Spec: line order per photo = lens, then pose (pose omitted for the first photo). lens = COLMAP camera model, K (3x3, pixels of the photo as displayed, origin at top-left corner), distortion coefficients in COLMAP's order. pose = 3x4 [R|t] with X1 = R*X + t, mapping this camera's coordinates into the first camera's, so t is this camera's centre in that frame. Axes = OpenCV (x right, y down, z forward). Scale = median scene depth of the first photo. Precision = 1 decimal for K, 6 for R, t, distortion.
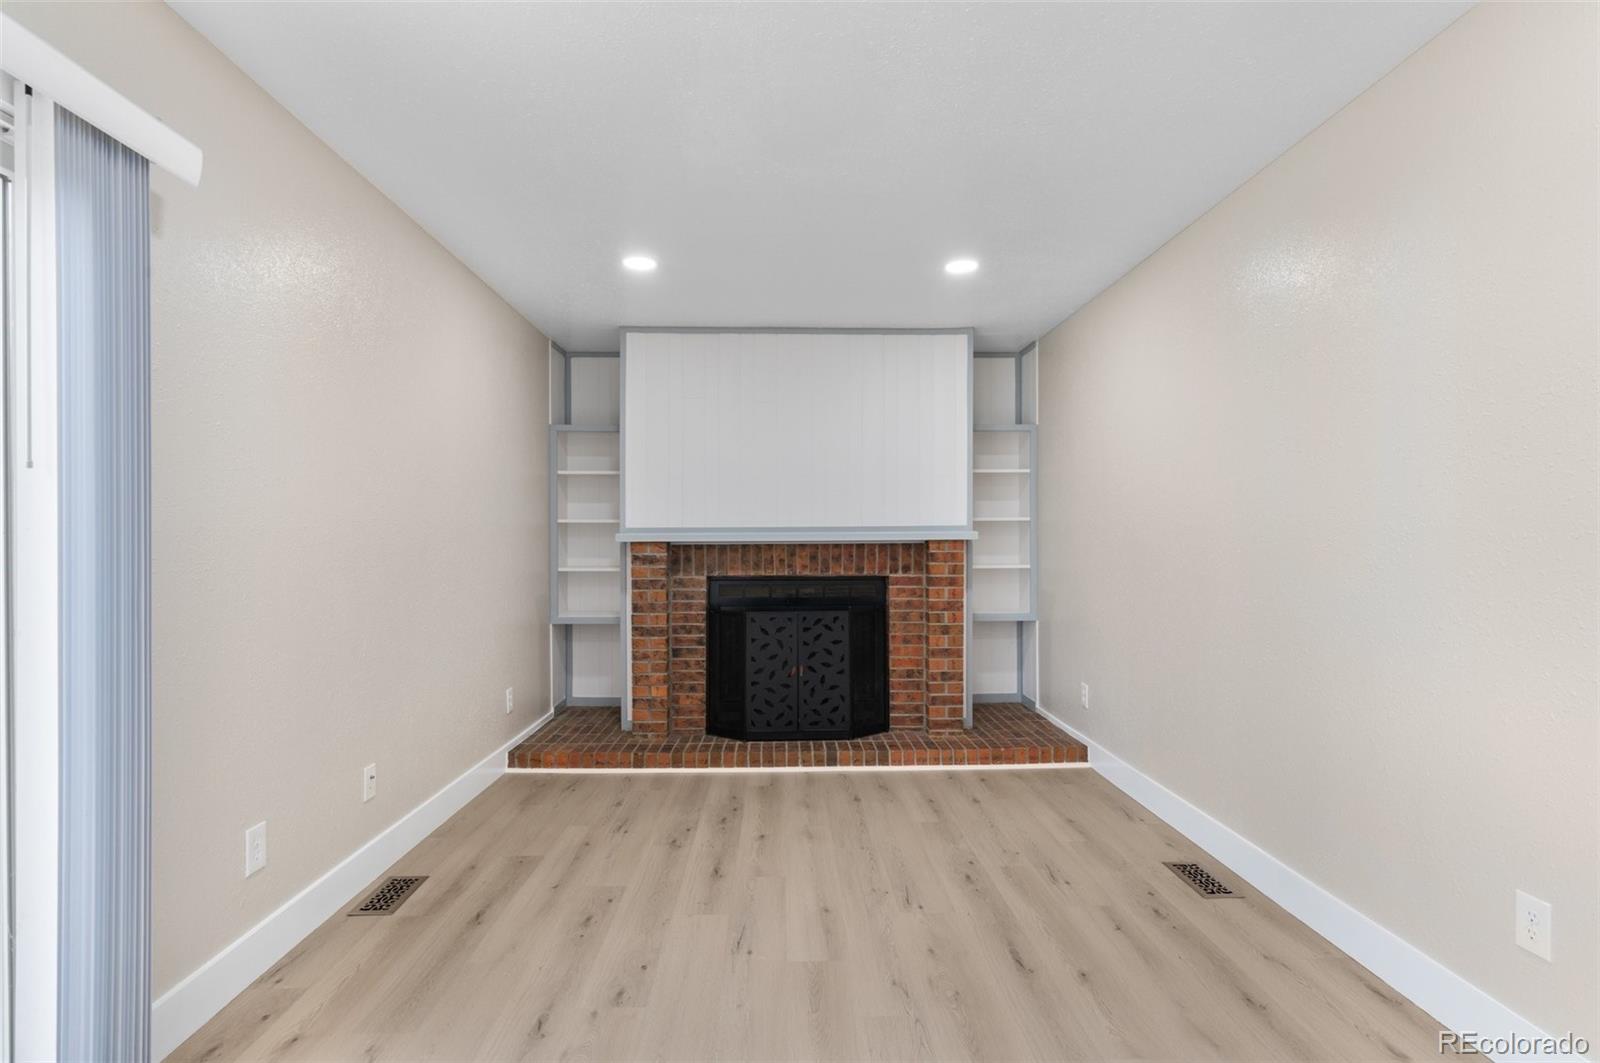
lens RADIAL K [[782.1, 0, 794.7], [0, 782.1, 540.8], [0, 0, 1]] dist [-0.003847, -0.001240]
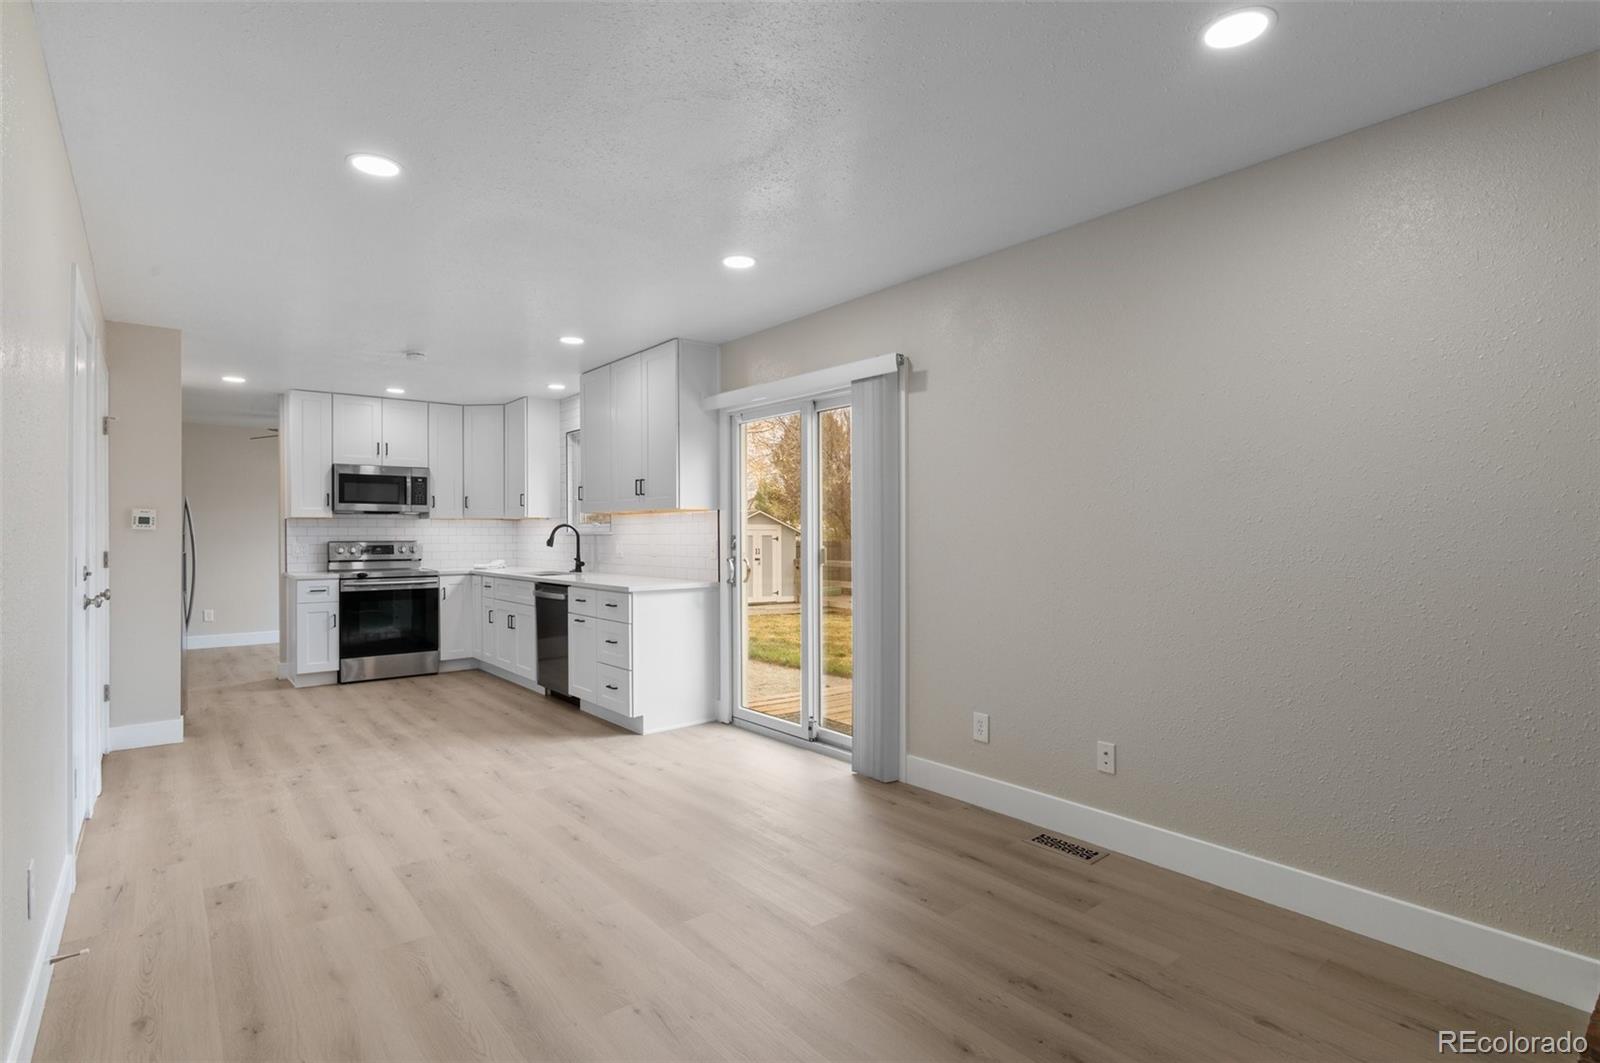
lens RADIAL K [[782.1, 0, 802.7], [0, 782.1, 528.4], [0, 0, 1]] dist [-0.003847, -0.001240]
pose [[-0.783091, -0.002125, -0.621903, 0.299272], [0.001585, 0.999984, -0.005412, -0.006615], [0.621905, -0.005224, -0.783075, 0.990611]]
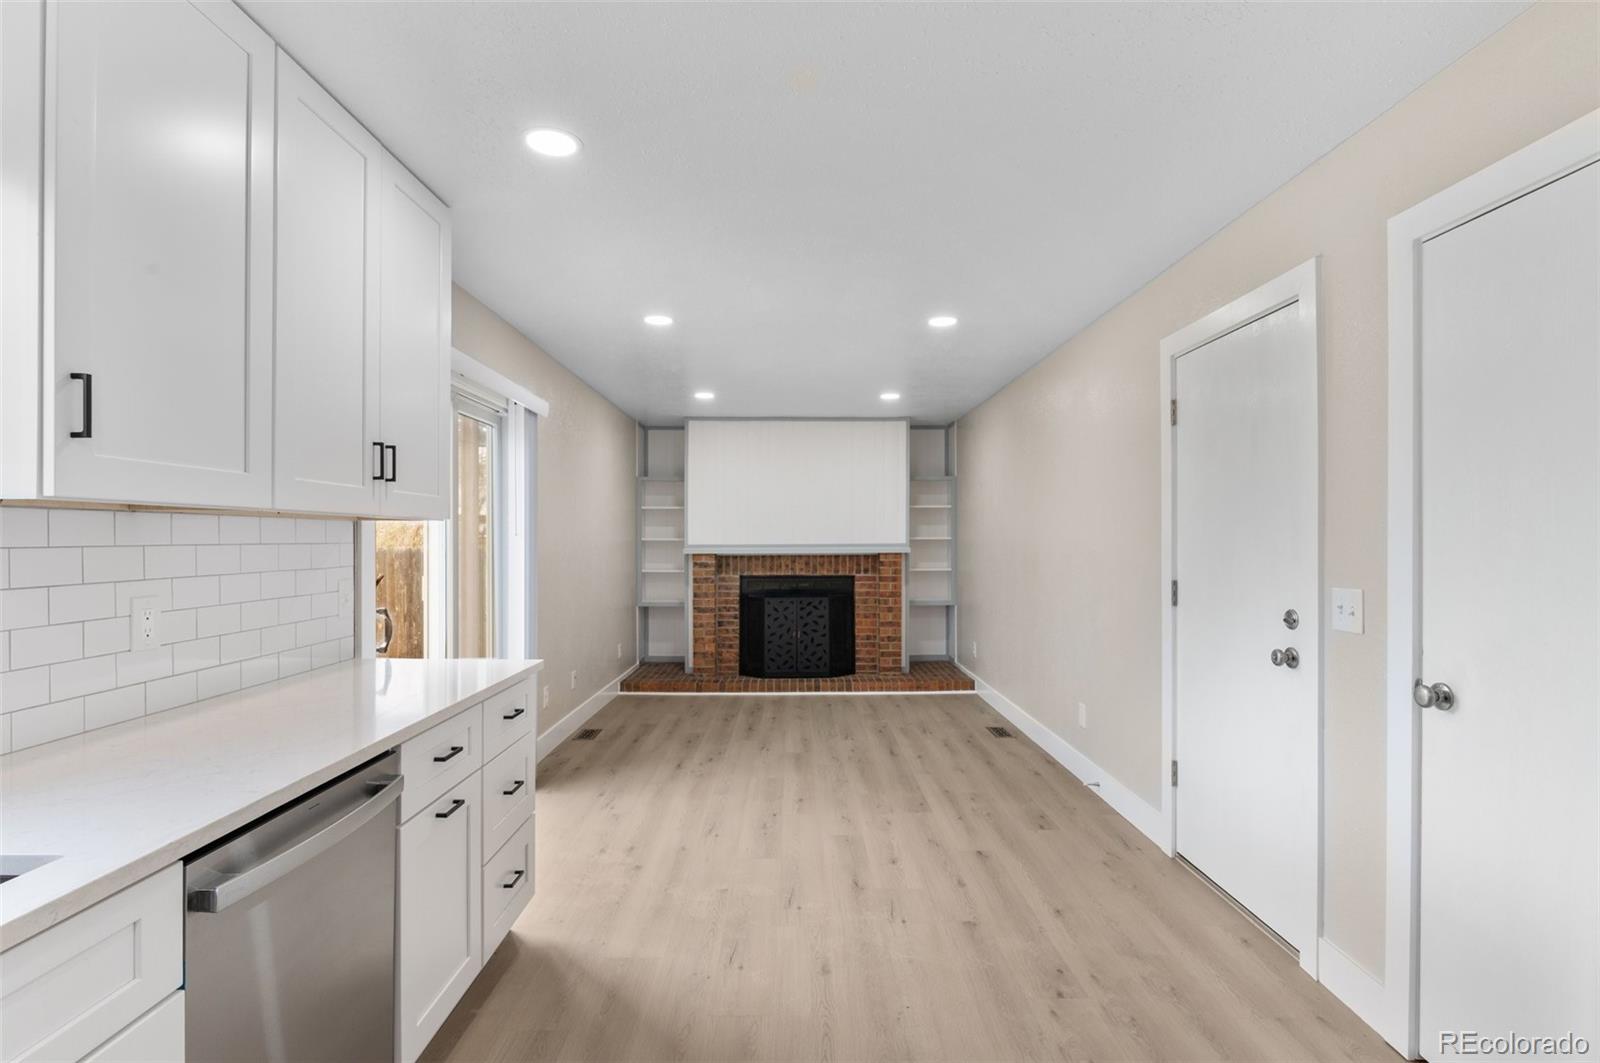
lens RADIAL K [[782.1, 0, 797.7], [0, 782.1, 543.9], [0, 0, 1]] dist [-0.003847, -0.001240]
pose [[0.999904, 0.001948, -0.013722, 0.026749], [-0.001908, 0.999994, 0.002964, -0.023763], [0.013728, -0.002938, 0.999901, -0.587295]]
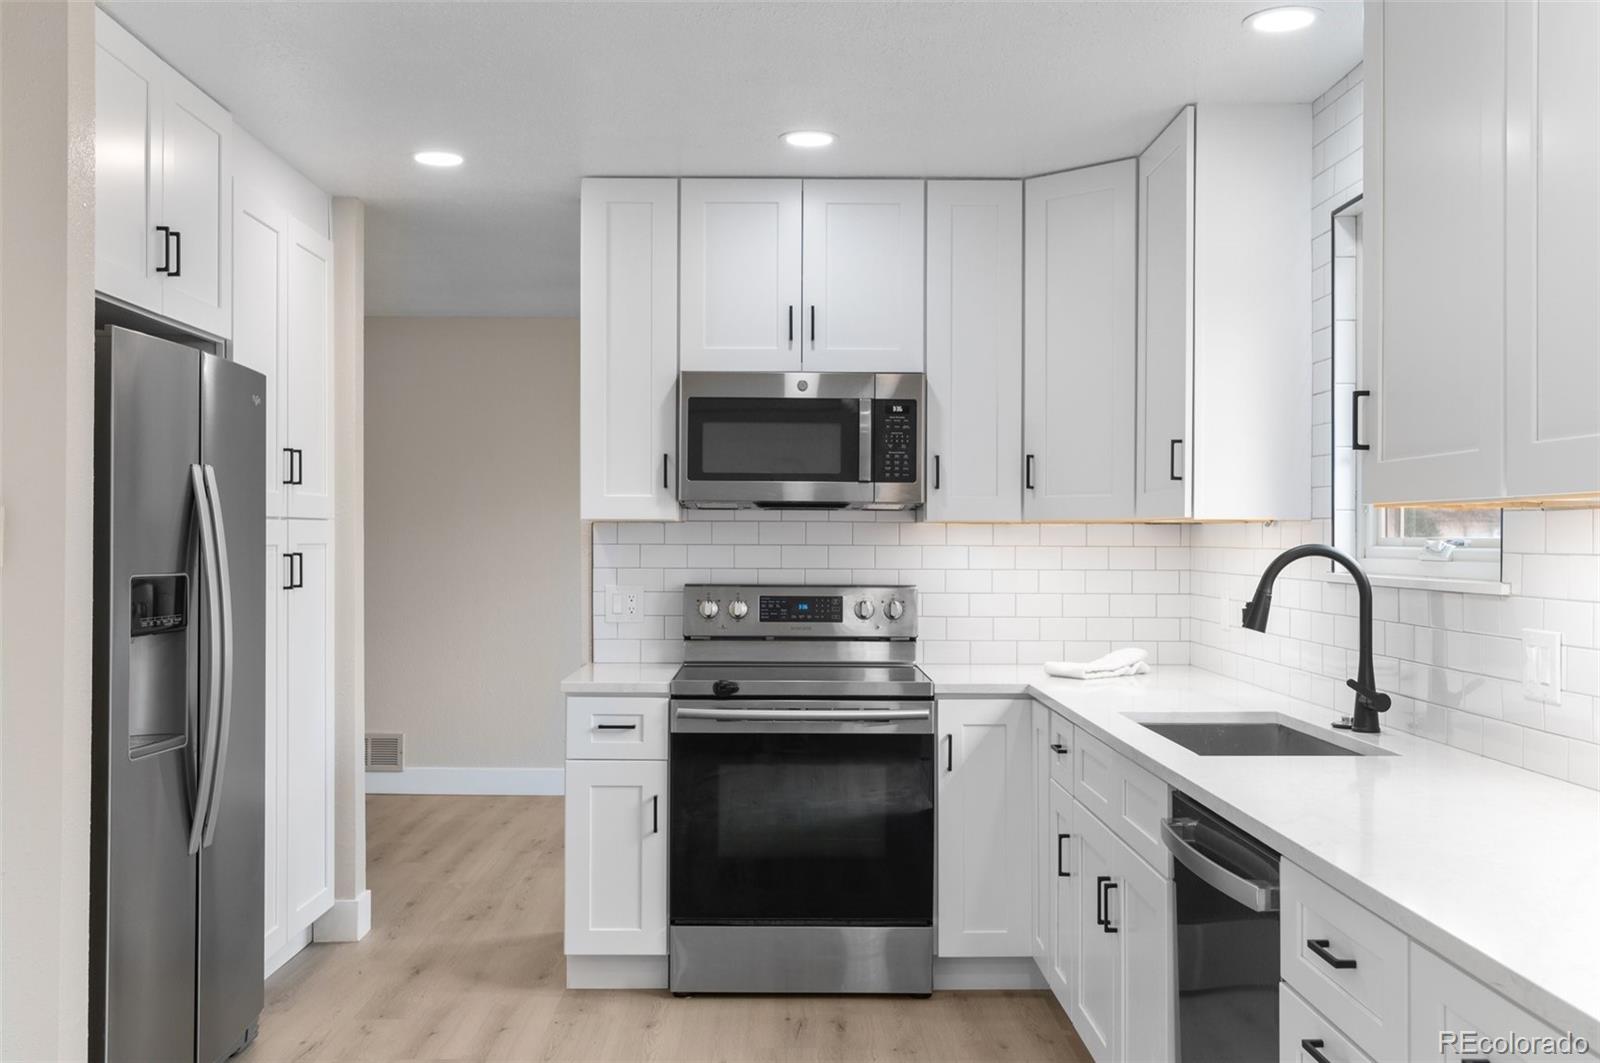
lens RADIAL K [[1490.0, 0, 792.0], [0, 1490.0, 534.0], [0, 0, 1]] dist [-0.003941, 0.000000]
pose [[-0.999914, -0.005587, 0.011882, -0.021344], [-0.005578, 0.999984, 0.000754, -0.028752], [-0.011886, 0.000687, -0.999929, 0.286821]]
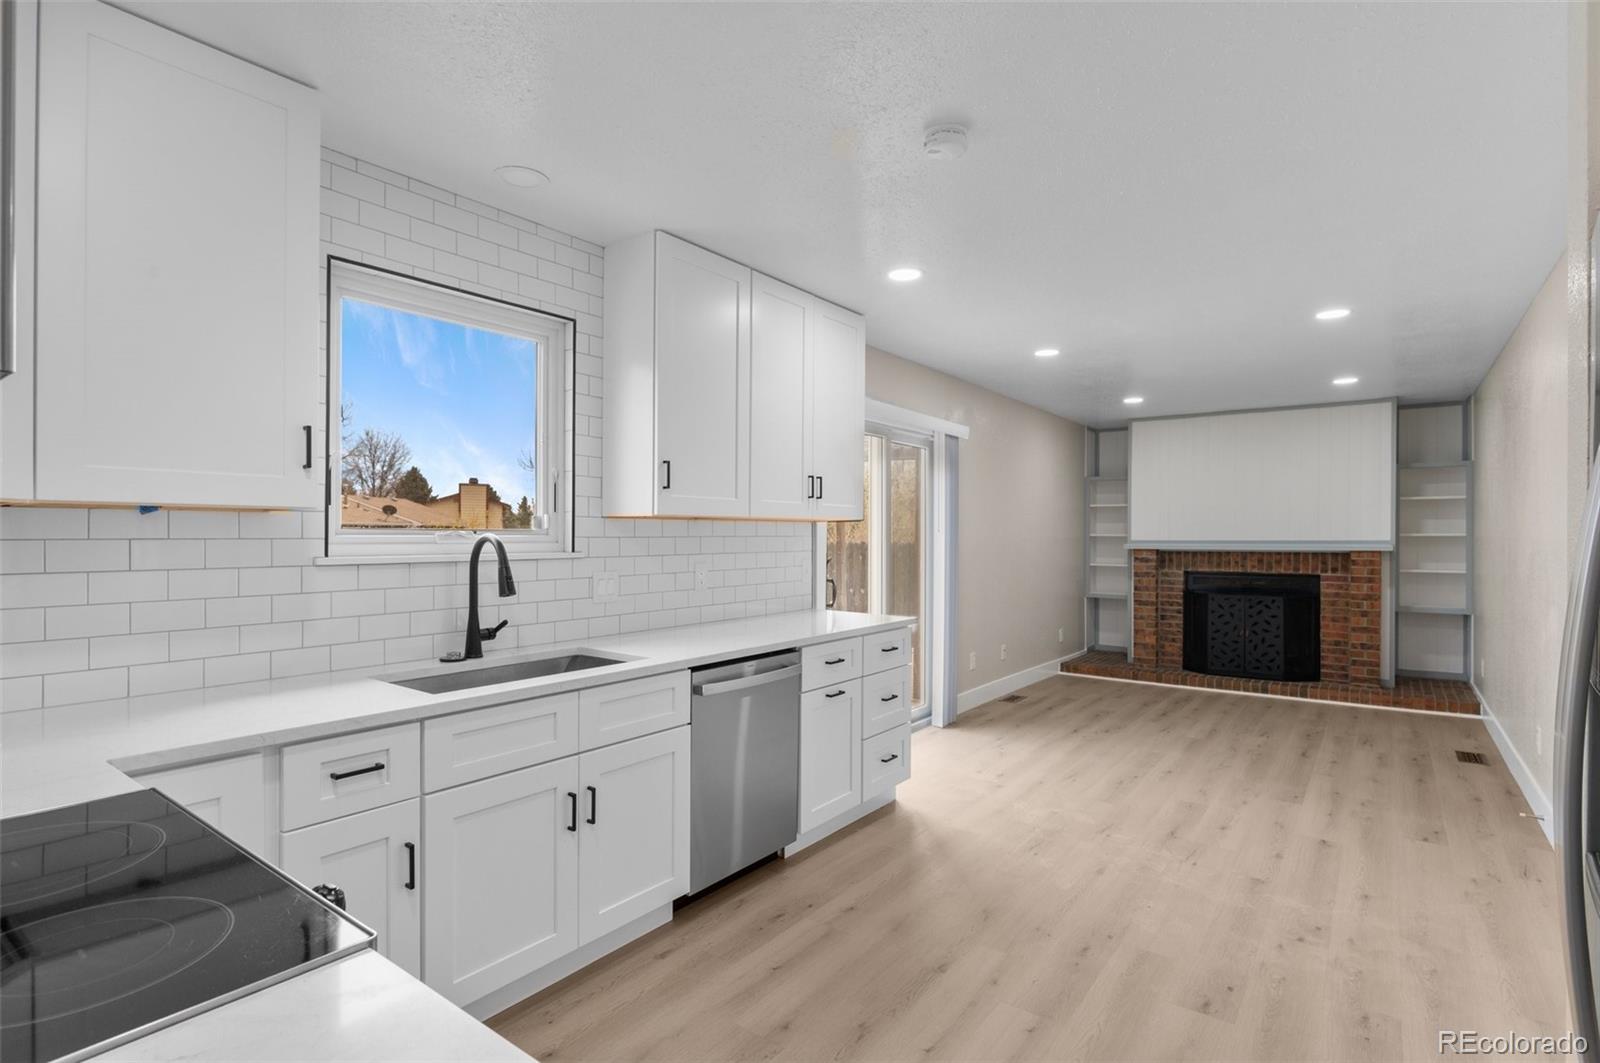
lens RADIAL K [[782.1, 0, 800.0], [0, 782.1, 539.1], [0, 0, 1]] dist [-0.003847, -0.001240]
pose [[0.789452, 0.007565, -0.613766, 0.251876], [-0.006027, 0.999971, 0.004573, -0.022736], [0.613783, 0.000089, 0.789475, -0.754894]]
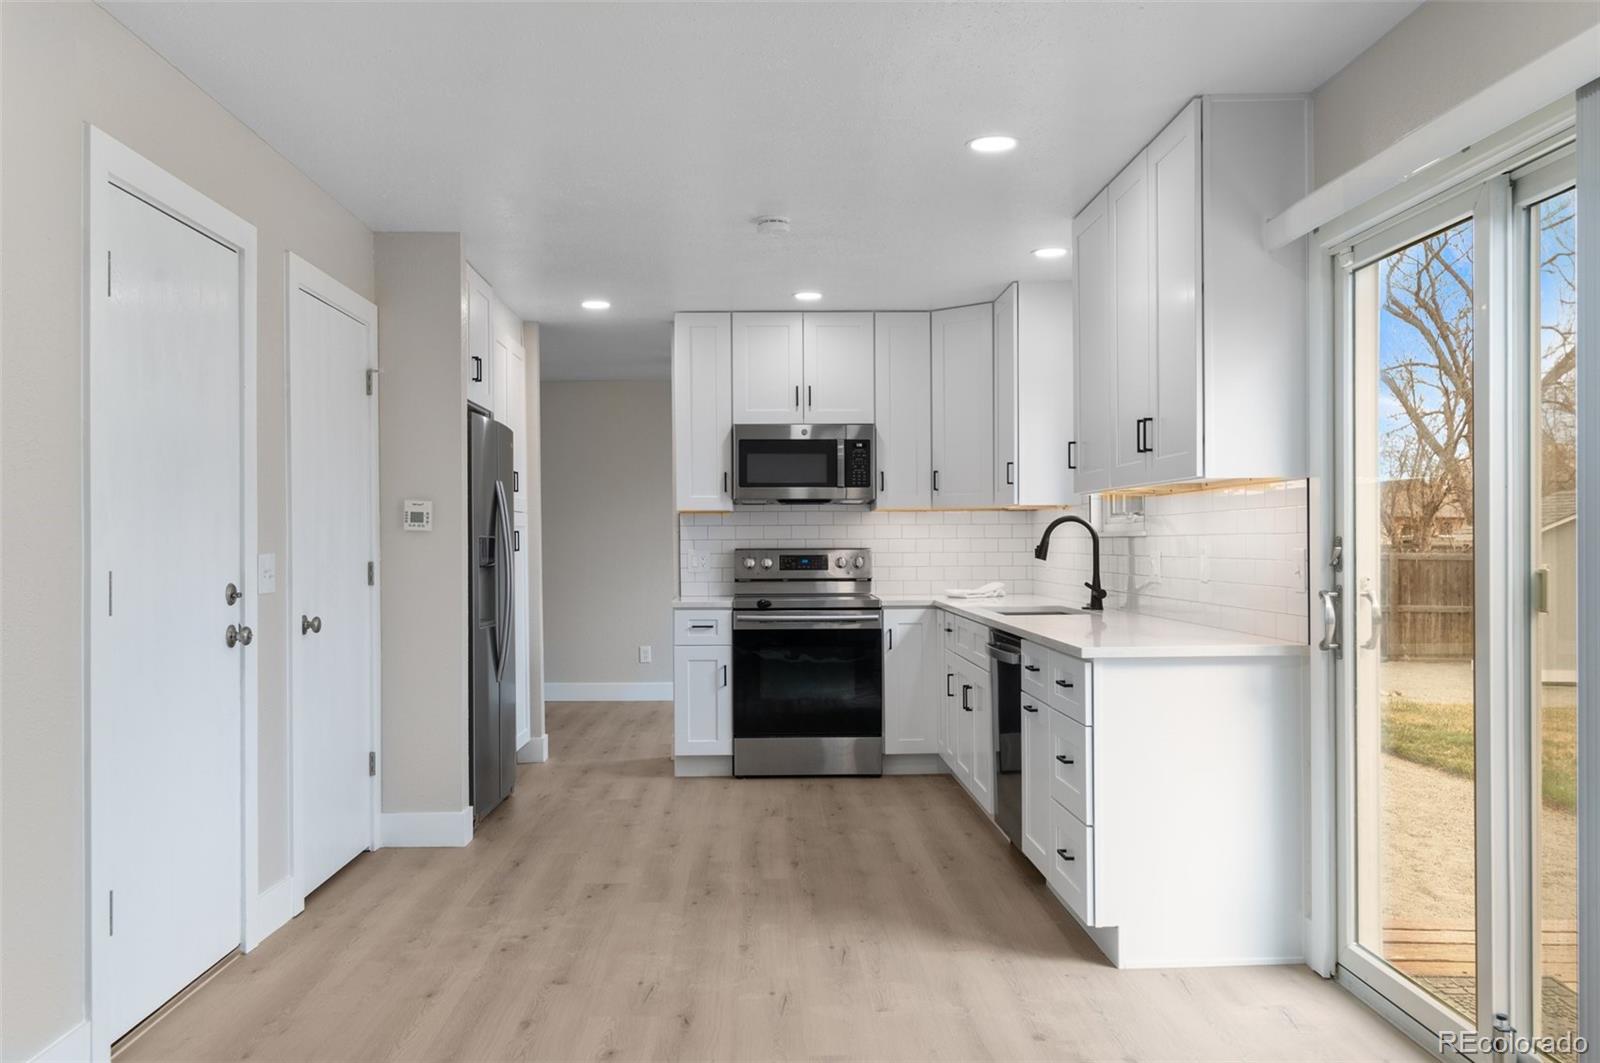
lens RADIAL K [[1328.3, 0, 797.7], [0, 1328.3, 539.9], [0, 0, 1]] dist [0.024312, -0.014651]
pose [[-0.999905, 0.004697, -0.012961, 0.013641], [0.004681, 0.999988, 0.001280, -0.003228], [0.012967, 0.001219, -0.999915, 0.854398]]
